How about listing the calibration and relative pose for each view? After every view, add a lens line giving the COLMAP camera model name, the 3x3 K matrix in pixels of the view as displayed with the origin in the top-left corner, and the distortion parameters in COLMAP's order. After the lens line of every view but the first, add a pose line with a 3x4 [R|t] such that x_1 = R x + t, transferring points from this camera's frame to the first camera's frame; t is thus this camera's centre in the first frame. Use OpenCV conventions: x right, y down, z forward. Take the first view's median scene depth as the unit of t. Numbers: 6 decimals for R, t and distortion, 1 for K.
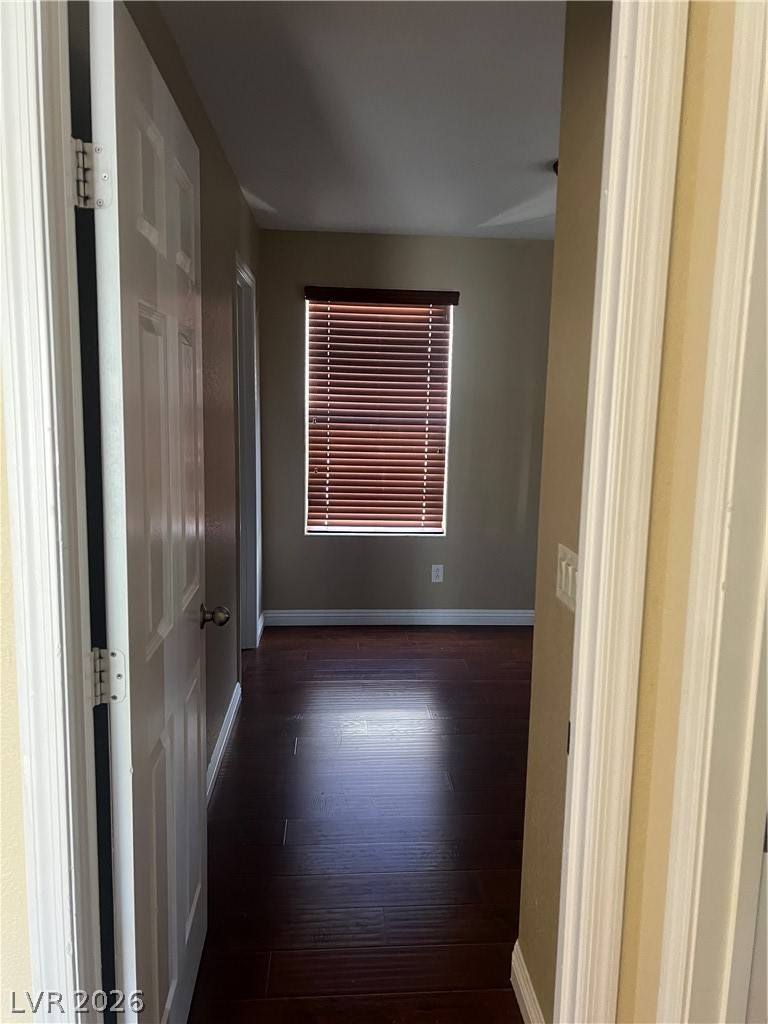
lens RADIAL K [[763.7, 0, 386.6], [0, 763.7, 507.7], [0, 0, 1]] dist [0.038950, -0.043900]
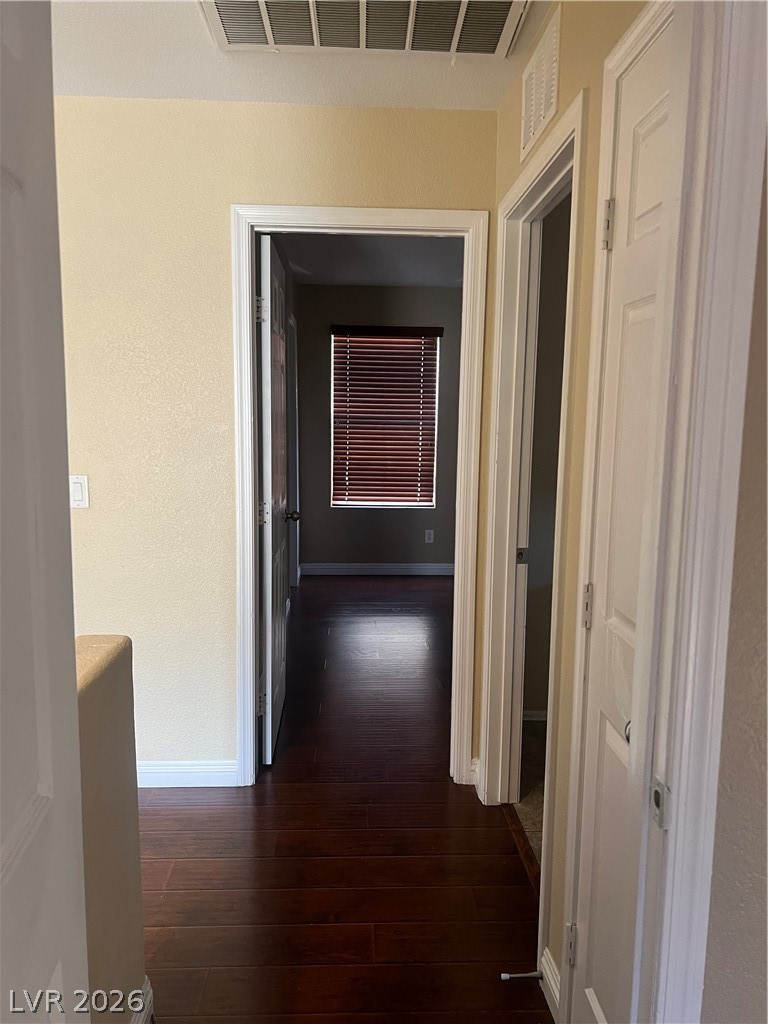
lens RADIAL K [[763.7, 0, 383.6], [0, 763.7, 512.7], [0, 0, 1]] dist [0.038950, -0.043900]
pose [[0.999724, -0.004424, -0.023054, 0.017640], [0.004132, 0.999911, -0.012692, 0.062931], [0.023108, 0.012593, 0.999654, -0.349166]]
